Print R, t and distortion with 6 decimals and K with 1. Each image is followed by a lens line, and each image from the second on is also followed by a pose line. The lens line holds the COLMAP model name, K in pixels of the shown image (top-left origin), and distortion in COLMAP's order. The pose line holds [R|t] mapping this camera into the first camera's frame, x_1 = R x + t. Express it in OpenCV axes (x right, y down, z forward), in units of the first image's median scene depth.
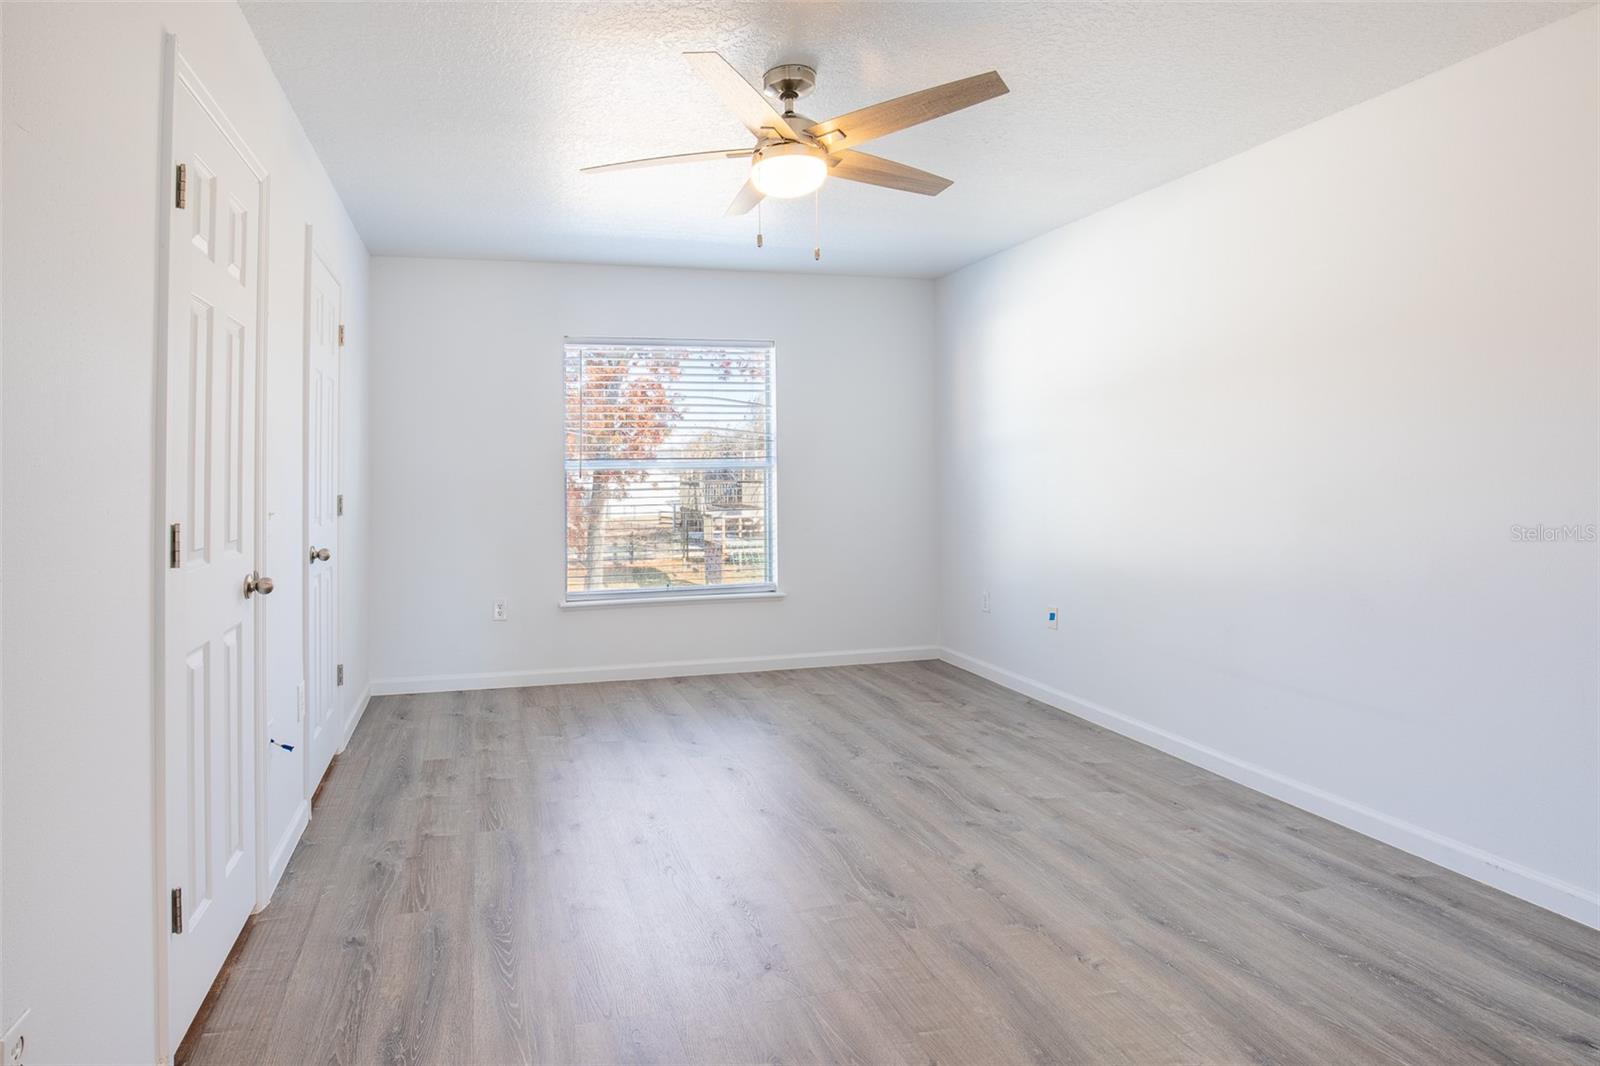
lens RADIAL K [[749.7, 0, 792.7], [0, 749.7, 471.7], [0, 0, 1]] dist [-0.000118, 0.000296]
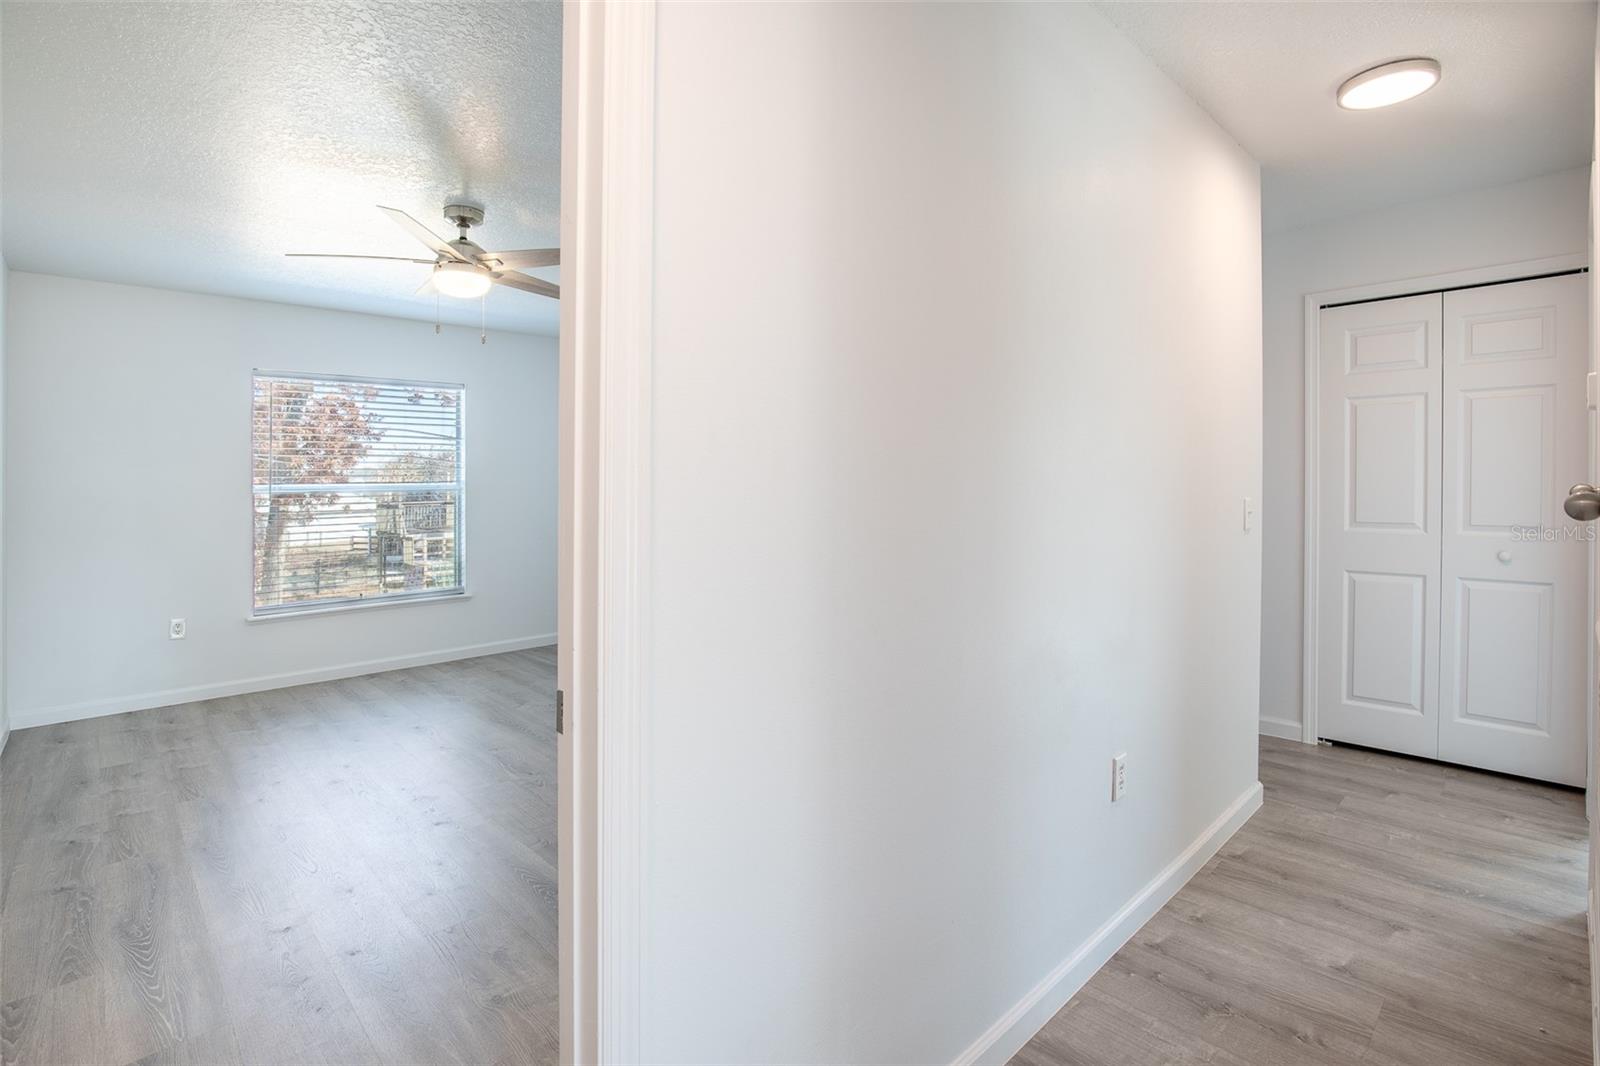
lens RADIAL K [[749.7, 0, 792.7], [0, 749.7, 471.7], [0, 0, 1]] dist [-0.000118, 0.000296]
pose [[0.936982, 0.000556, 0.349378, 0.022416], [0.008482, 0.999668, -0.024338, -0.000561], [-0.349275, 0.025768, 0.936666, -0.138859]]
